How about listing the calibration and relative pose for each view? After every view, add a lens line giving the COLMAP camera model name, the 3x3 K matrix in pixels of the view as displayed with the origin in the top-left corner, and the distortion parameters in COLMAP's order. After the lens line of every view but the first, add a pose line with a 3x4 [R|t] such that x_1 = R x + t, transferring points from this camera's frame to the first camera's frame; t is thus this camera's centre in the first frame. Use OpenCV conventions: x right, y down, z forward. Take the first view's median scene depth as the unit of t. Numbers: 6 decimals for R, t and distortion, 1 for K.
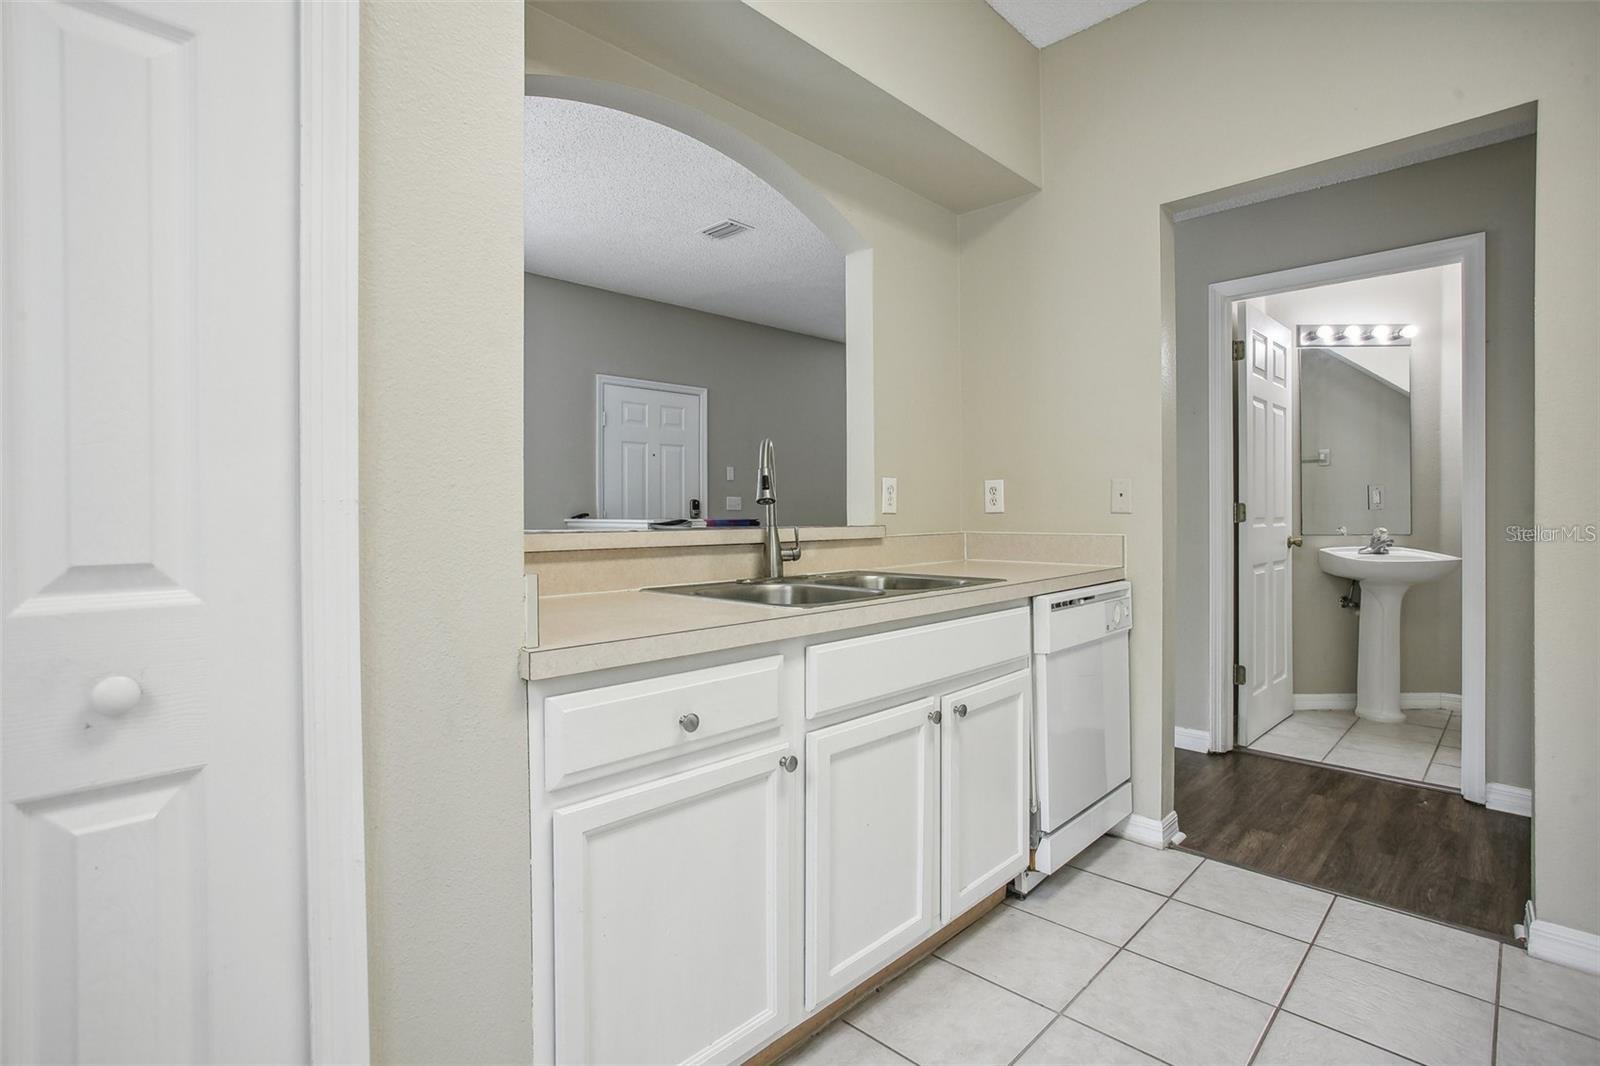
lens RADIAL K [[781.1, 0, 793.9], [0, 781.1, 515.9], [0, 0, 1]] dist [-0.056239, 0.031787]
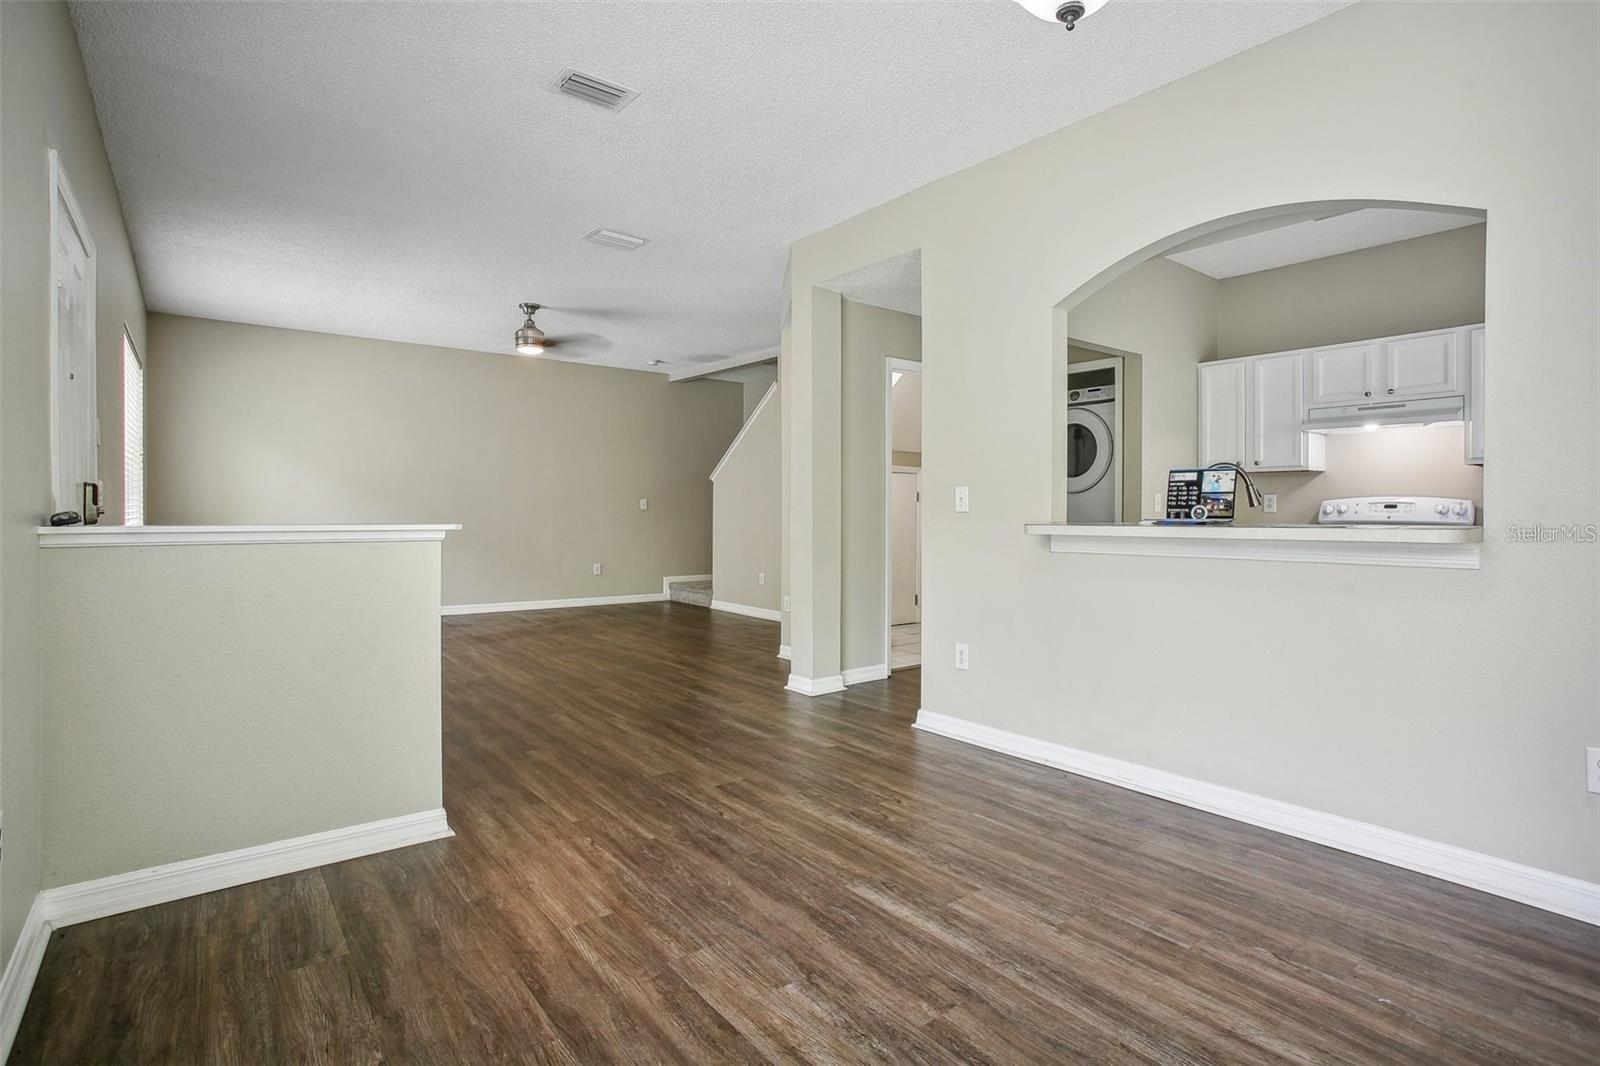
lens RADIAL K [[781.1, 0, 793.9], [0, 781.1, 515.9], [0, 0, 1]] dist [-0.056239, 0.031787]
pose [[0.125077, -0.000966, 0.992147, -0.517748], [0.001751, 0.999998, 0.000753, -0.000605], [-0.992146, 0.001644, 0.125078, 0.533684]]
